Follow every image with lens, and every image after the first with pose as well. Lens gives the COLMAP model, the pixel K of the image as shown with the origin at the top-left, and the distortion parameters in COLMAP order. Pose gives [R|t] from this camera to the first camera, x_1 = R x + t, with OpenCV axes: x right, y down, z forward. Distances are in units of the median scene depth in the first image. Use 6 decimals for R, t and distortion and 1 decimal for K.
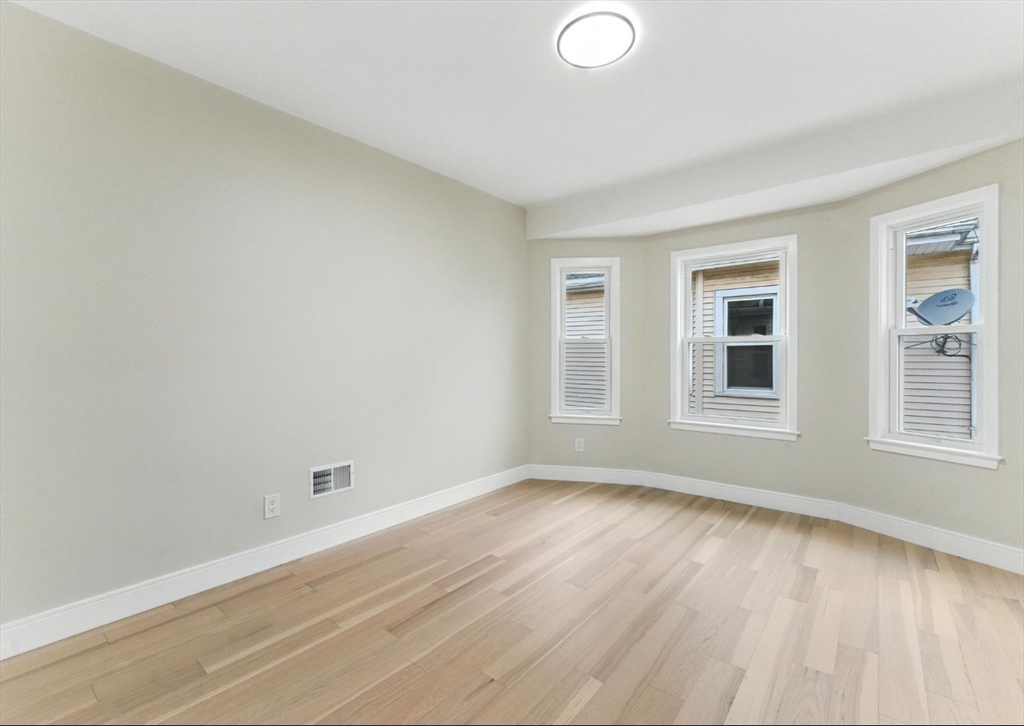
lens RADIAL K [[452.5, 0, 515.9], [0, 452.5, 362.9], [0, 0, 1]] dist [0.002875, 0.000493]
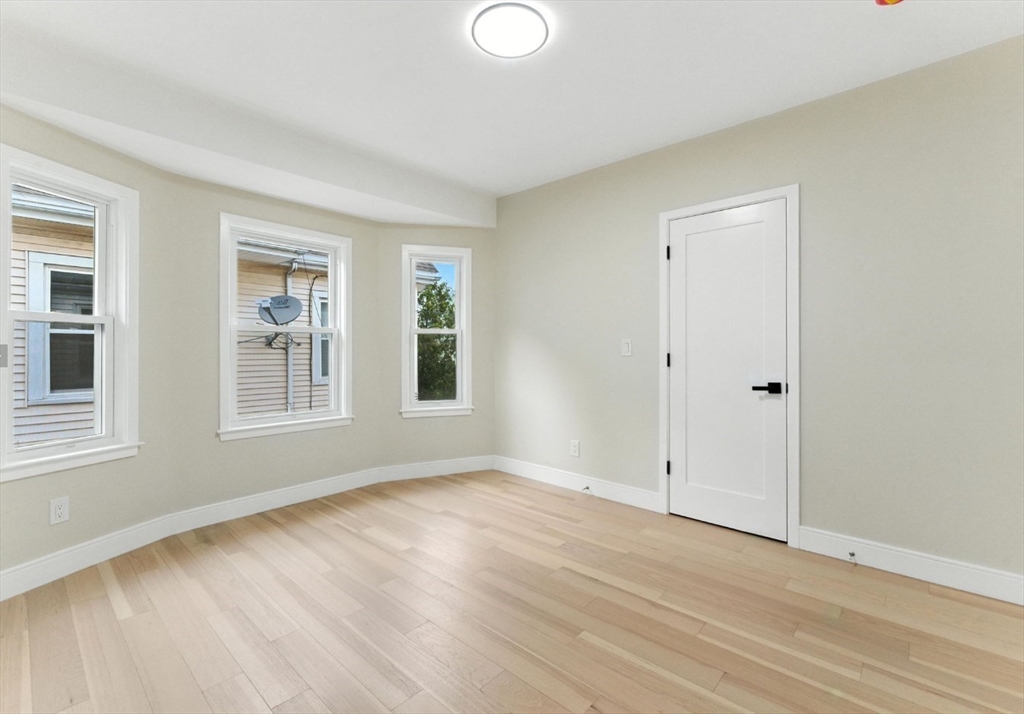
lens RADIAL K [[455.6, 0, 515.8], [0, 455.6, 349.4], [0, 0, 1]] dist [0.003018, -0.000114]
pose [[0.047448, 0.003189, 0.998869, -0.415146], [0.012284, 0.999917, -0.003776, -0.000988], [-0.998798, 0.012449, 0.047405, 0.473817]]
